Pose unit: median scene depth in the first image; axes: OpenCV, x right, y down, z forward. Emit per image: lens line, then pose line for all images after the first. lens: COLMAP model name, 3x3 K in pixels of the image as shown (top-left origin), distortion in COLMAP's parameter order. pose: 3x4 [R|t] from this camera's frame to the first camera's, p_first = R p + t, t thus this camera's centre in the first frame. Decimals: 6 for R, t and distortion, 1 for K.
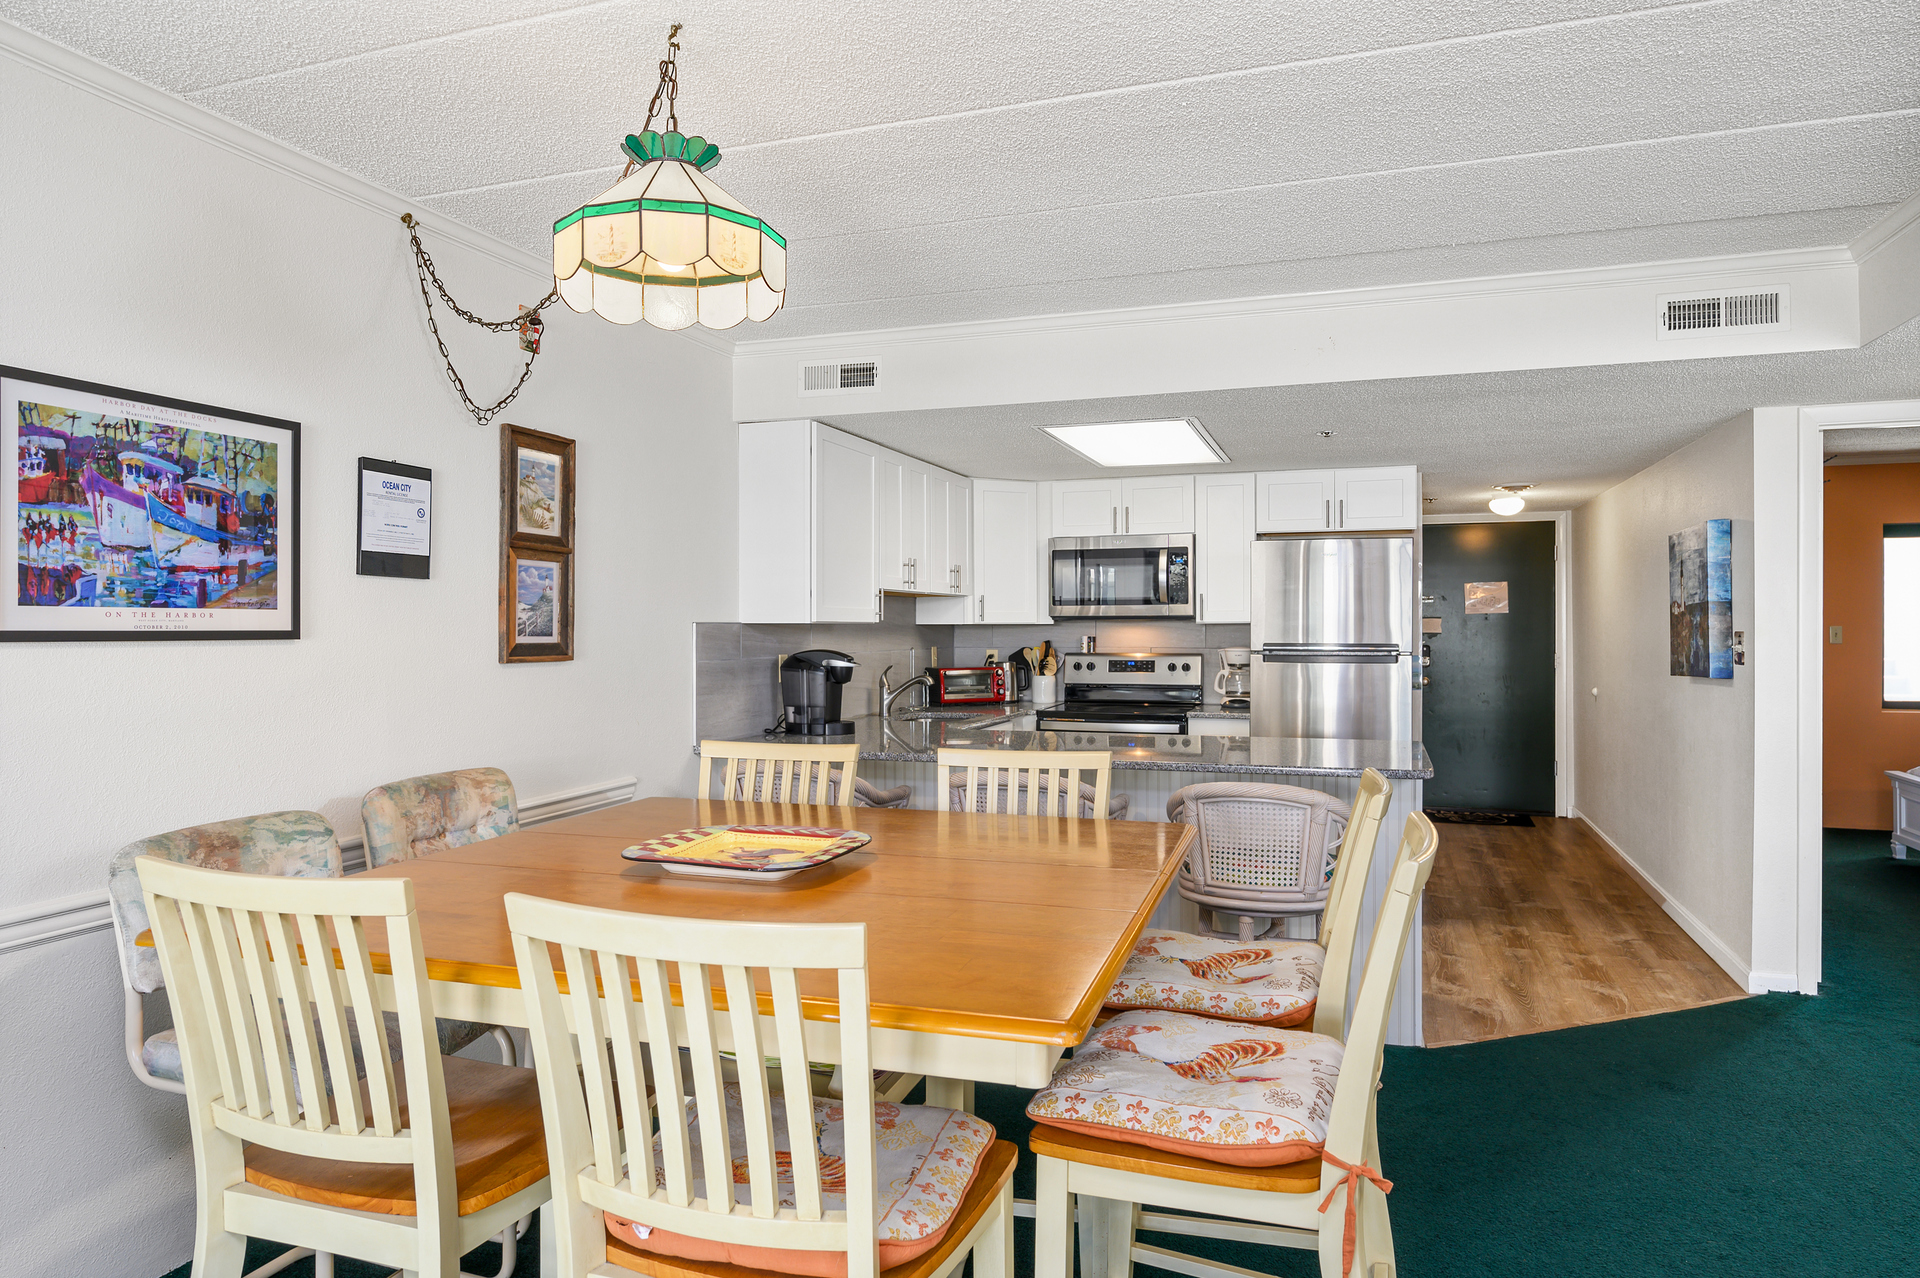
lens RADIAL K [[1130.4, 0, 942.0], [0, 1130.4, 635.7], [0, 0, 1]] dist [-0.005632, -0.007496]
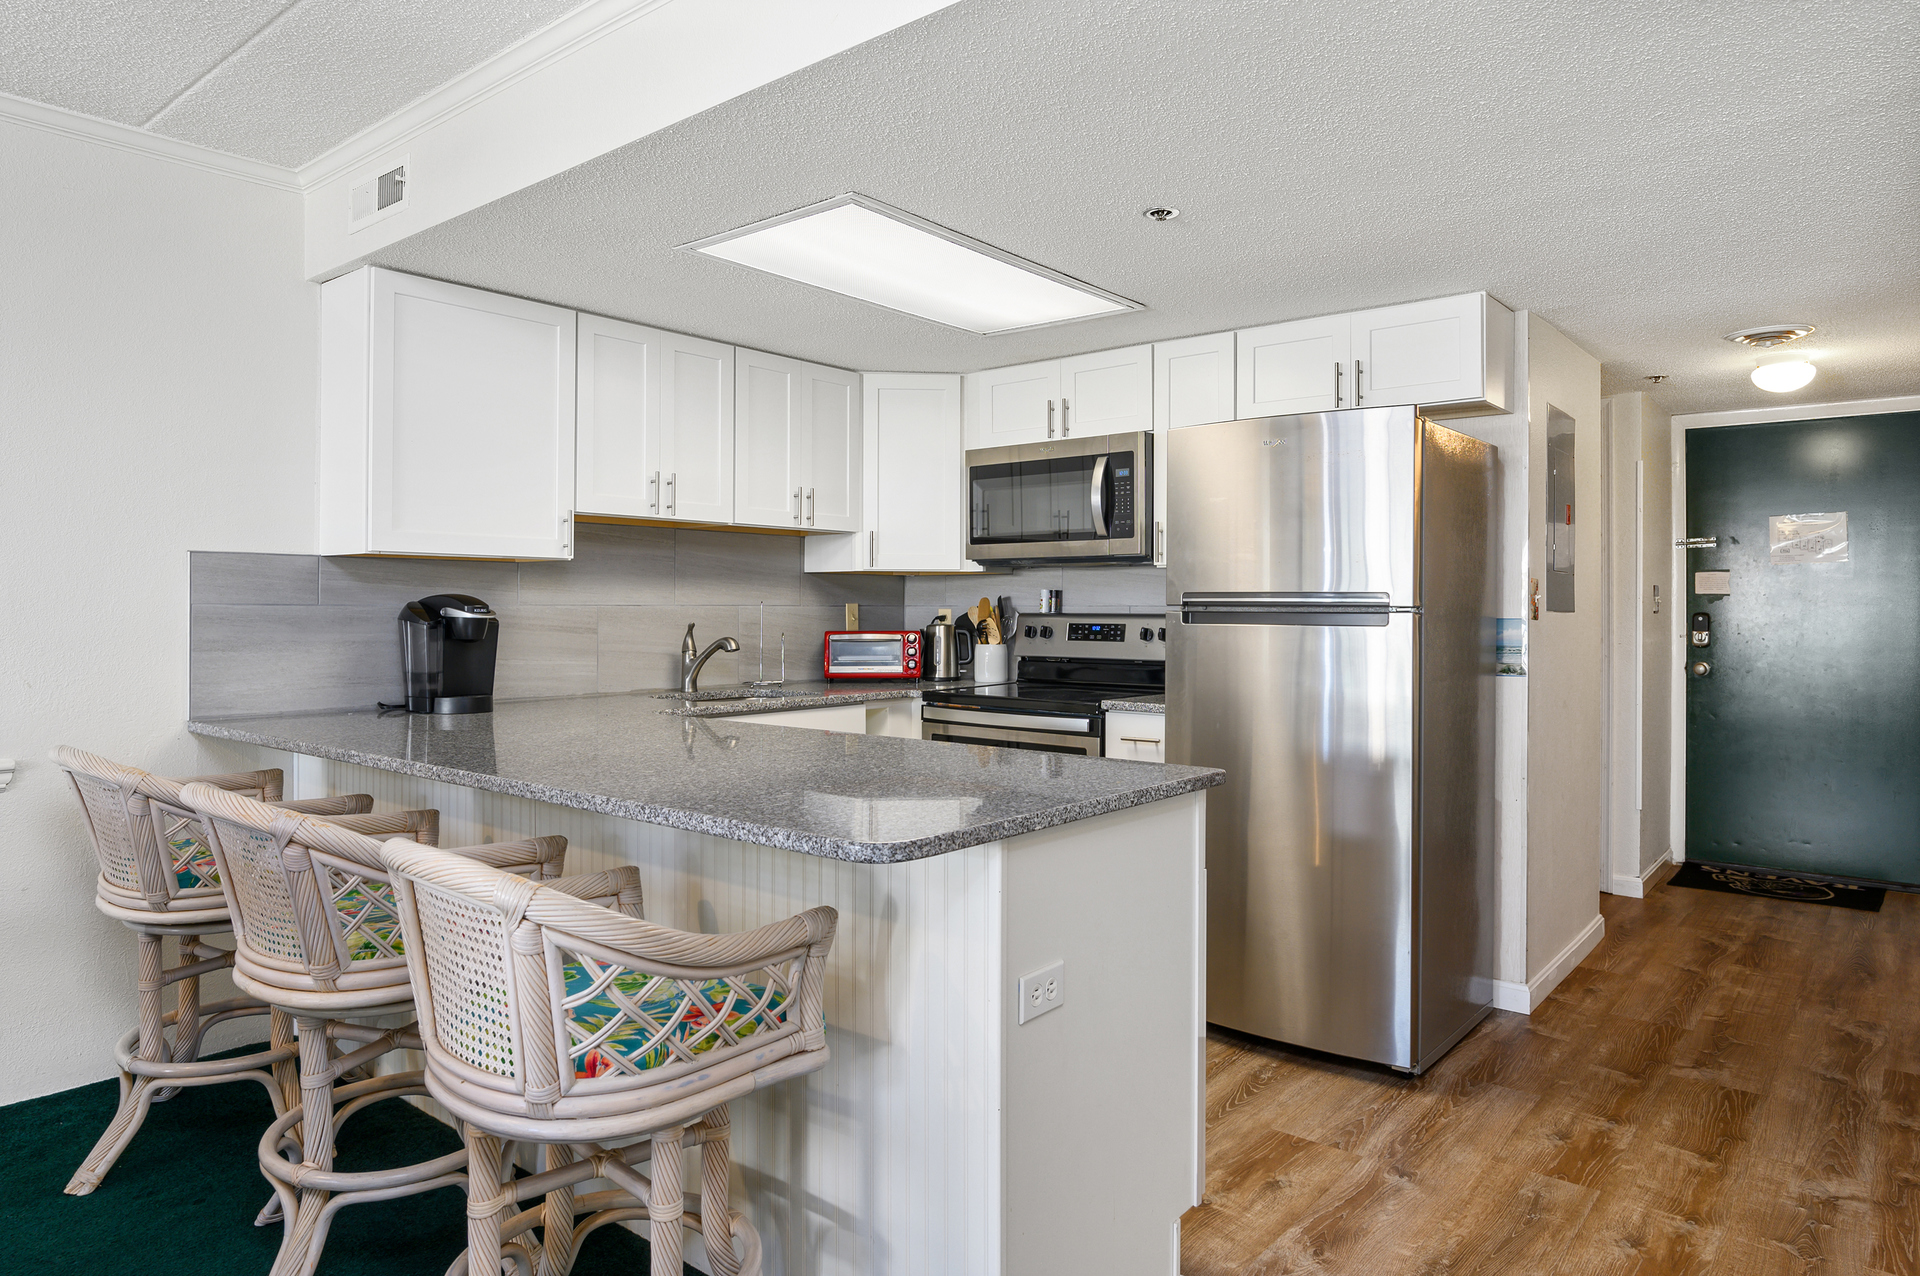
lens RADIAL K [[1111.9, 0, 980.0], [0, 1111.9, 599.1], [0, 0, 1]] dist [-0.018640, 0.005773]
pose [[0.939820, 0.002970, -0.341656, 0.459189], [-0.008204, 0.999870, -0.013877, 0.022961], [0.341571, 0.015845, 0.939722, 0.466563]]
